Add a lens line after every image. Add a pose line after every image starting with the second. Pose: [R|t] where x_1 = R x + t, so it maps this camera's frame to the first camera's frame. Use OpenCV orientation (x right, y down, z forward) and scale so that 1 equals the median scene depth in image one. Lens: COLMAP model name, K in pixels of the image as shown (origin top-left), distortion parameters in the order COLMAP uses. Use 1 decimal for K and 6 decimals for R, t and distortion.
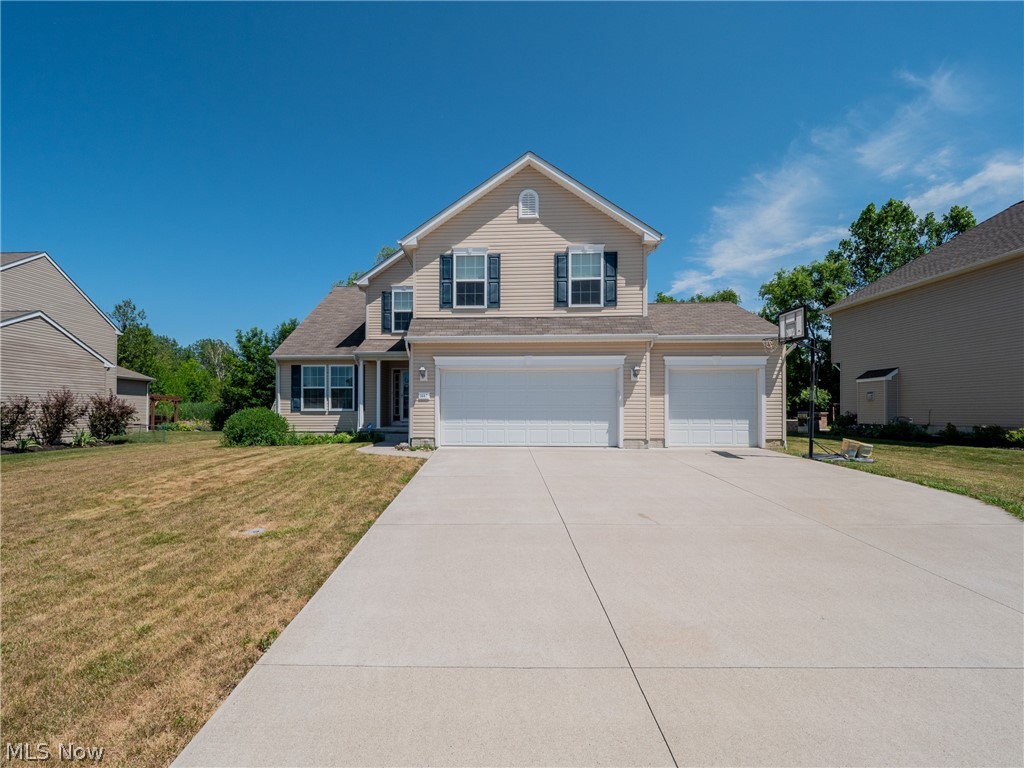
lens RADIAL K [[460.9, 0, 470.6], [0, 460.9, 412.7], [0, 0, 1]] dist [0.000008, 0.000045]
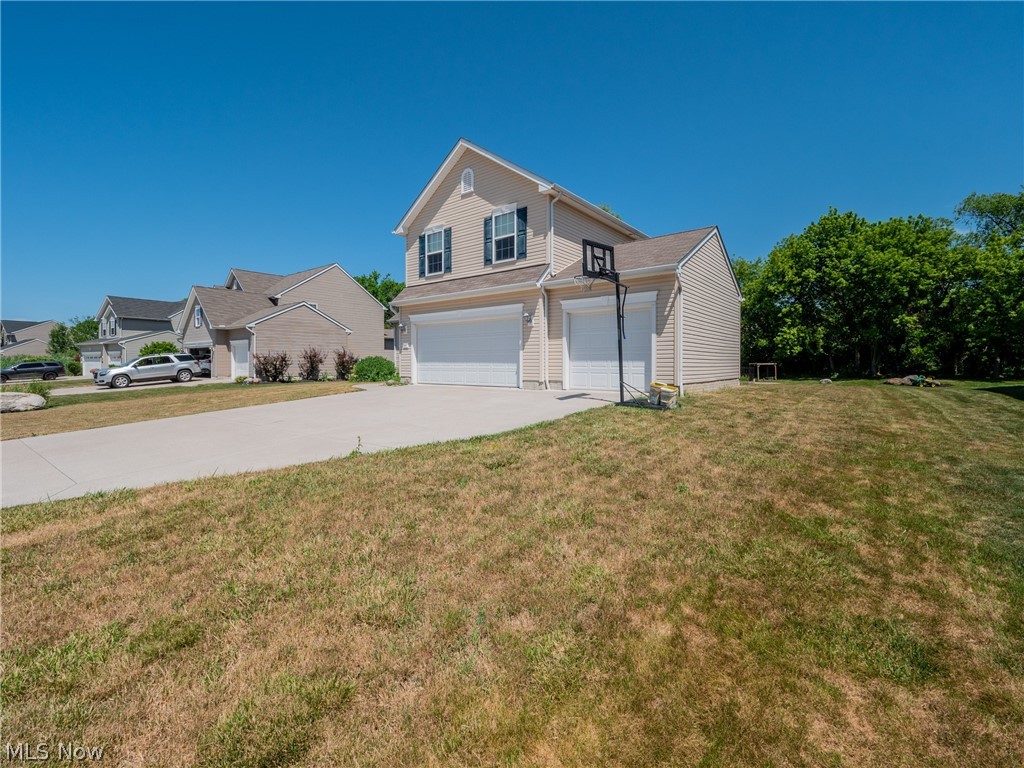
lens RADIAL K [[436.6, 0, 515.1], [0, 436.6, 372.1], [0, 0, 1]] dist [-0.000078, -0.000053]
pose [[0.823066, 0.008753, -0.567878, 0.867582], [0.002967, 0.999801, 0.019711, 0.016979], [0.567938, -0.017908, 0.822877, 0.137183]]
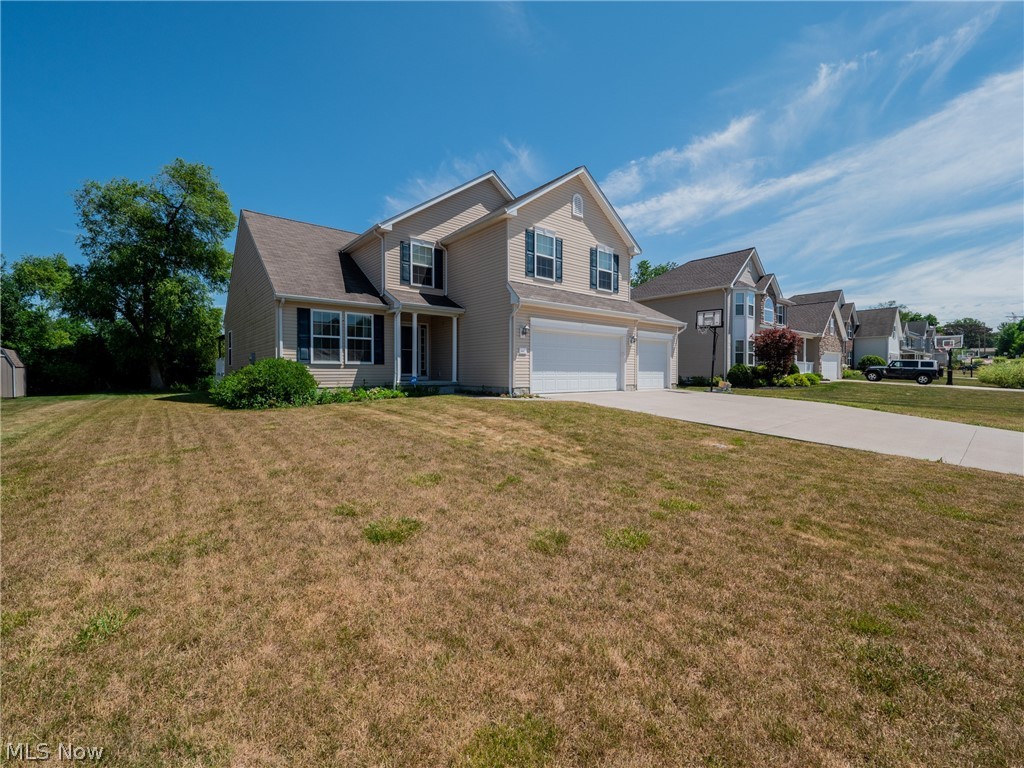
lens RADIAL K [[428.9, 0, 512.0], [0, 428.9, 384.0], [0, 0, 1]] dist [-0.000899, -0.000205]
pose [[0.733520, -0.019793, 0.679380, -0.838075], [0.000530, 0.999592, 0.028551, 0.015069], [-0.679668, -0.020583, 0.733231, 0.230747]]
